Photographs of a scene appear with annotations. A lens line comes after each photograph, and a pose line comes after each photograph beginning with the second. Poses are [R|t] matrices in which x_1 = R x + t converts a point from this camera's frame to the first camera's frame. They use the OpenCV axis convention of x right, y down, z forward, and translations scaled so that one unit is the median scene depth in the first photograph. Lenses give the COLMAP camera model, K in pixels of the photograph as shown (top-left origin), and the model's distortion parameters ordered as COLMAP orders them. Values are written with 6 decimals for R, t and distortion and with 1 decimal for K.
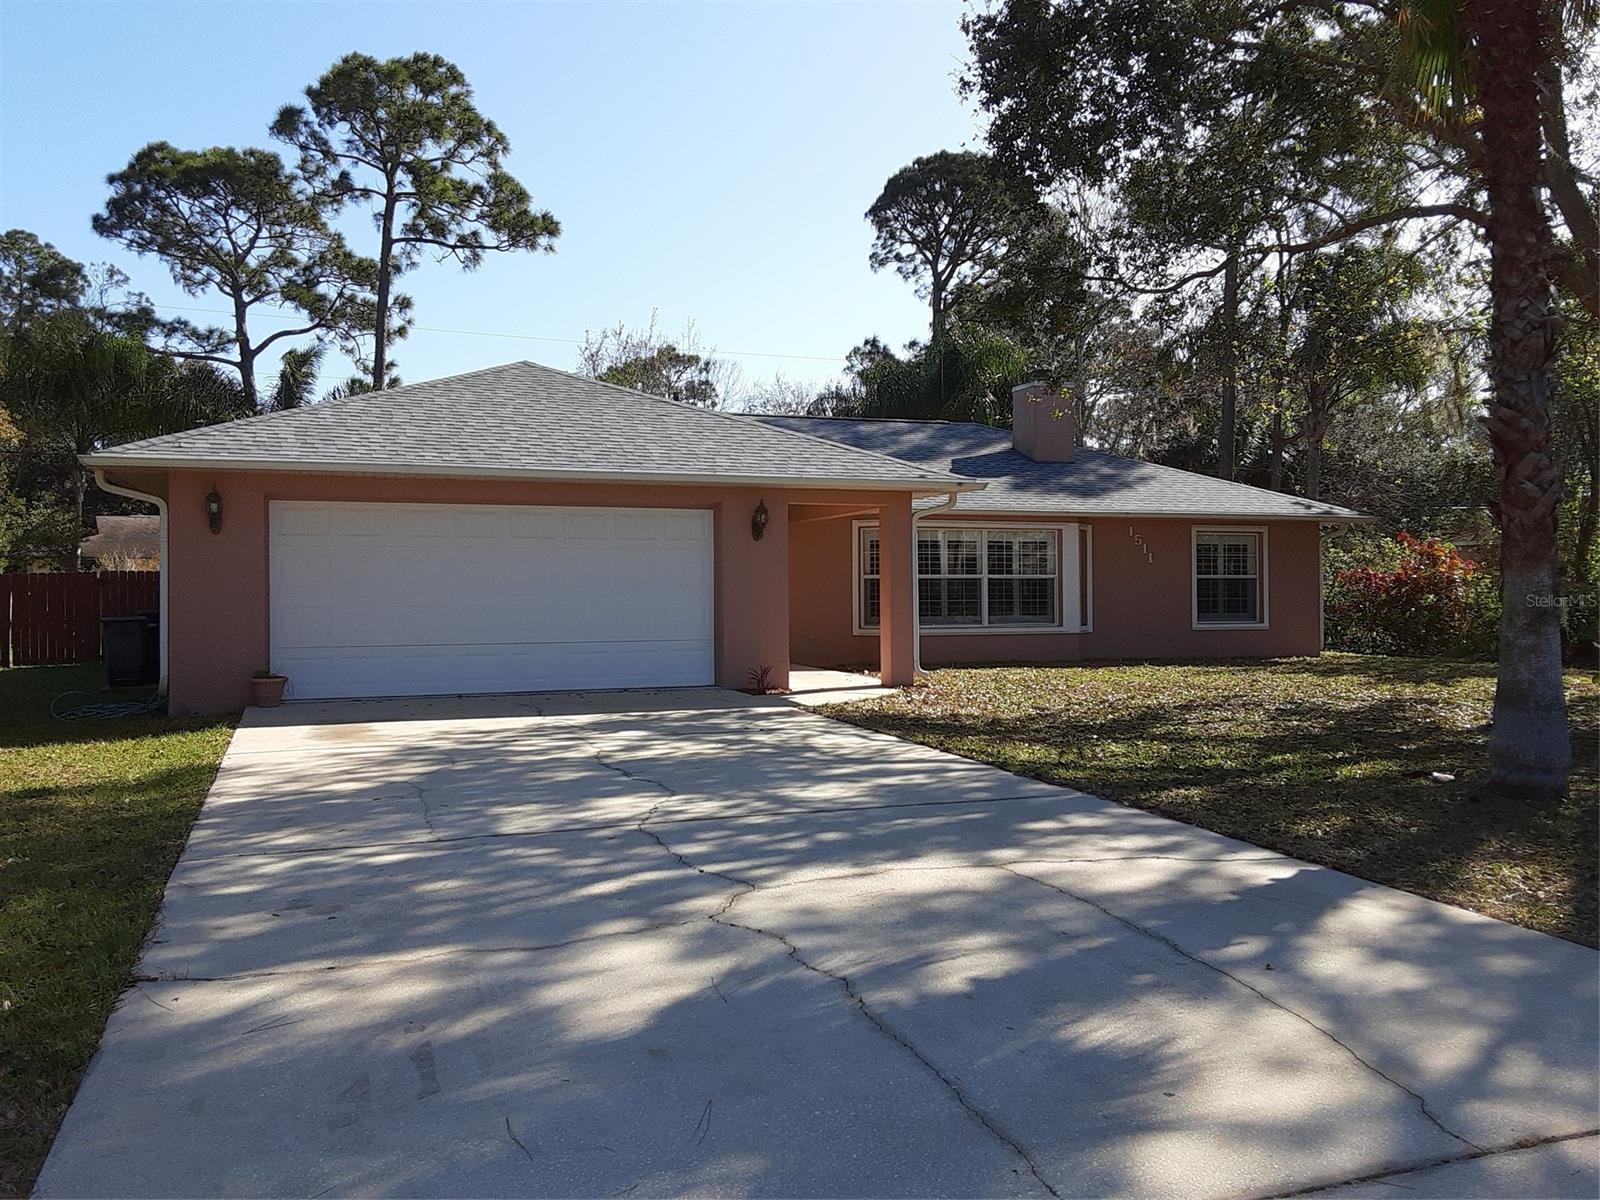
lens RADIAL K [[1293.1, 0, 832.1], [0, 1293.1, 595.1], [0, 0, 1]] dist [0.145471, -0.221940]
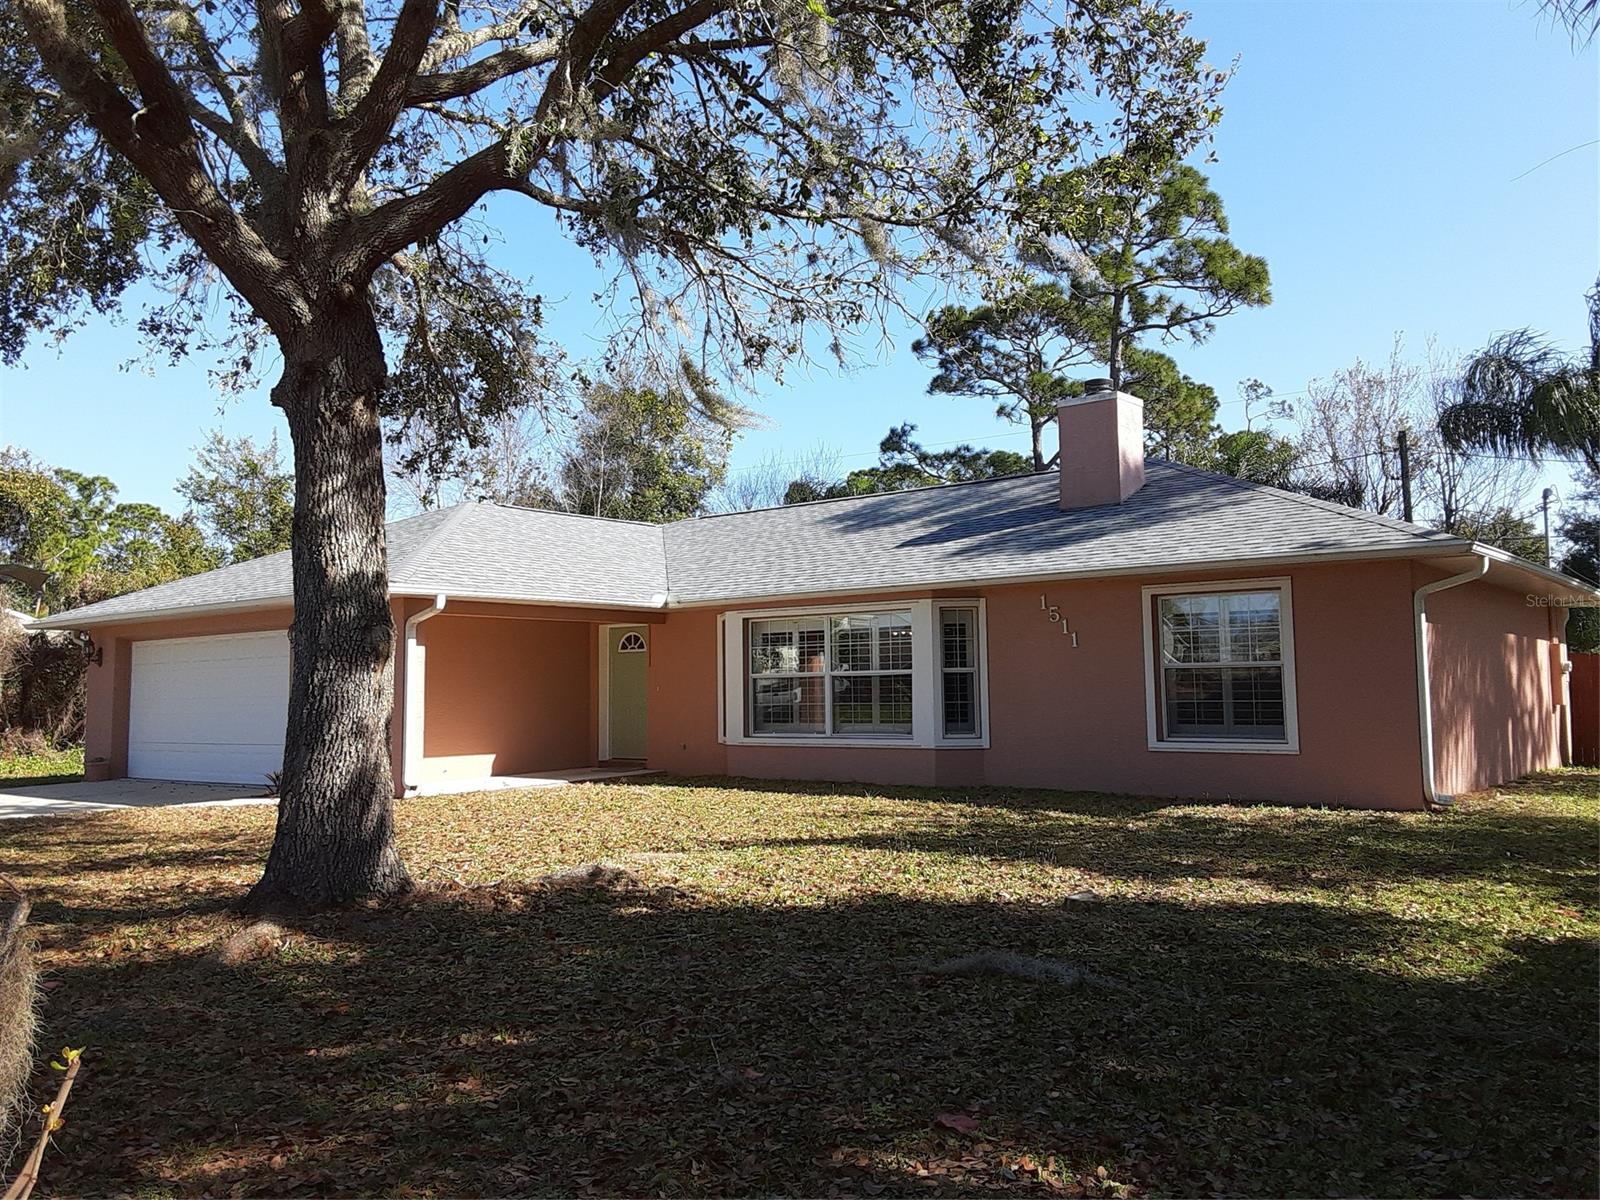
lens RADIAL K [[1293.1, 0, 832.1], [0, 1293.1, 595.1], [0, 0, 1]] dist [0.145471, -0.221940]
pose [[0.513179, -0.065662, -0.855766, 0.415279], [0.014901, 0.997601, -0.067609, -0.004496], [0.858152, 0.021944, 0.512926, 0.297941]]
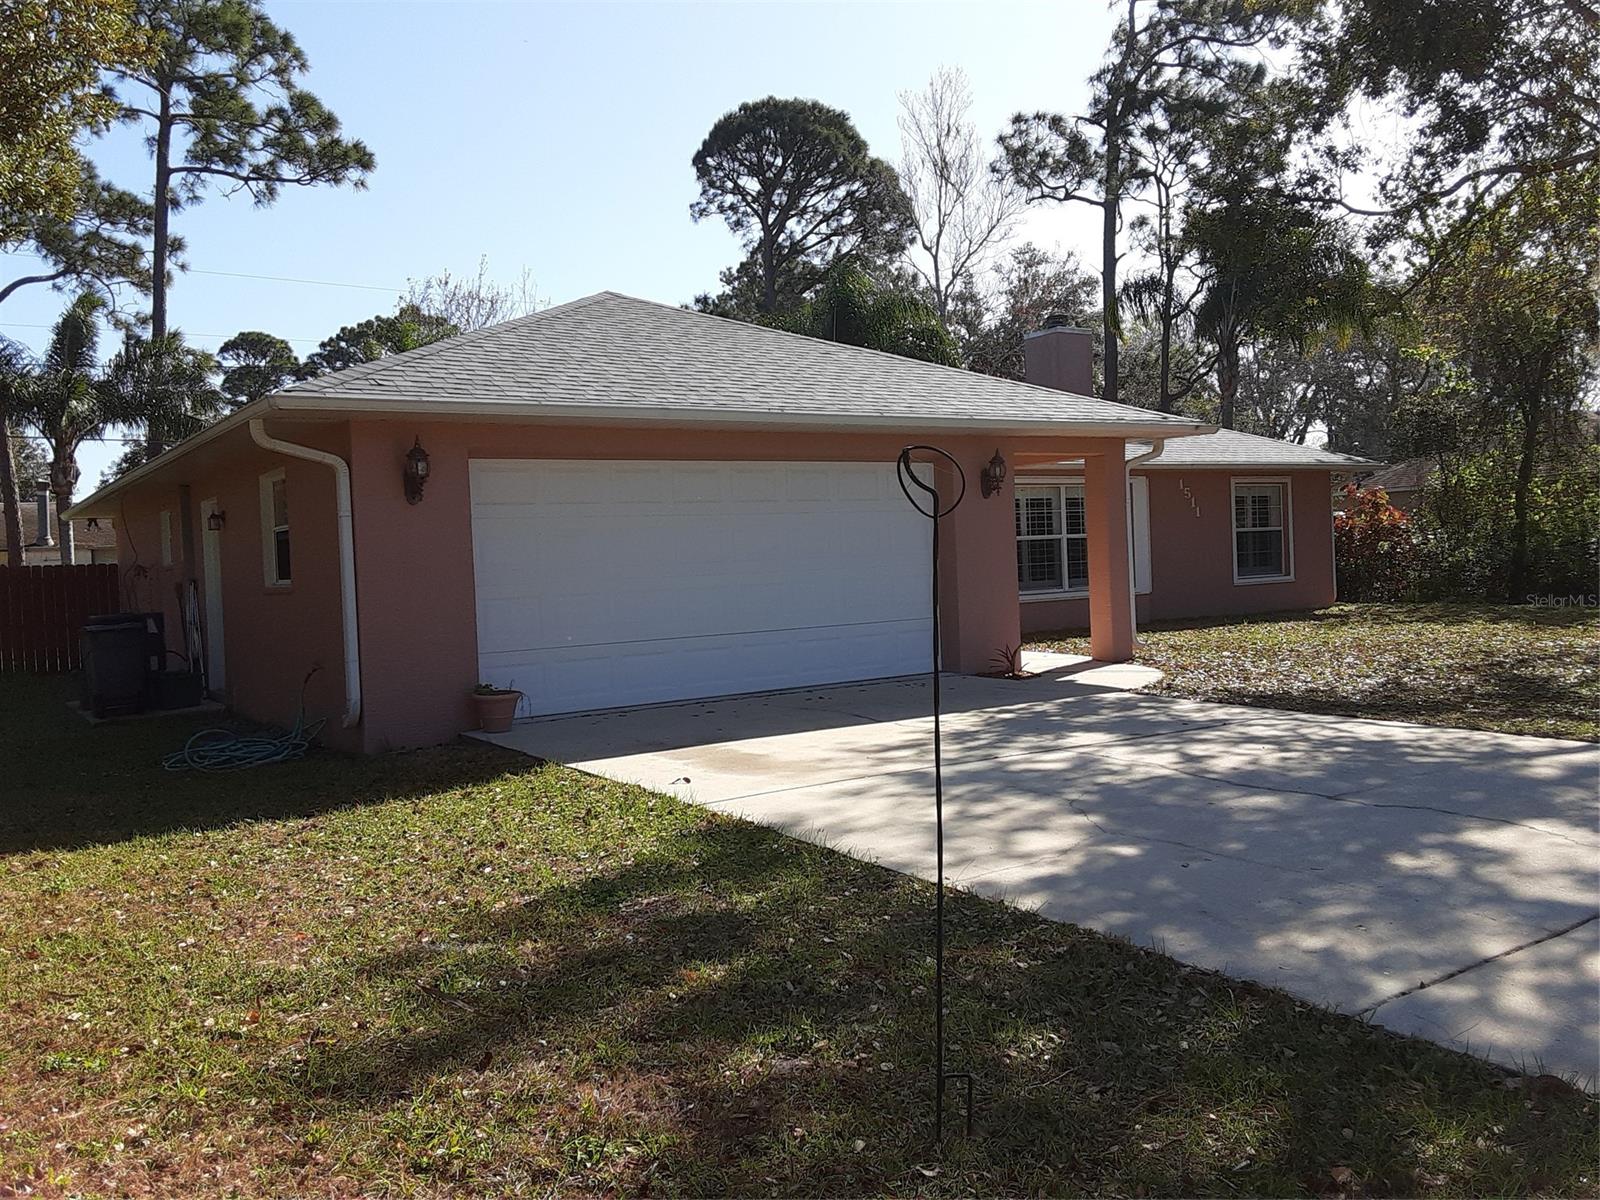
lens RADIAL K [[1293.1, 0, 832.1], [0, 1293.1, 595.1], [0, 0, 1]] dist [0.145471, -0.221940]
pose [[0.970600, -0.045107, 0.236433, -0.134355], [0.040327, 0.998873, 0.025017, -0.001293], [-0.237295, -0.014746, 0.971326, 0.072588]]
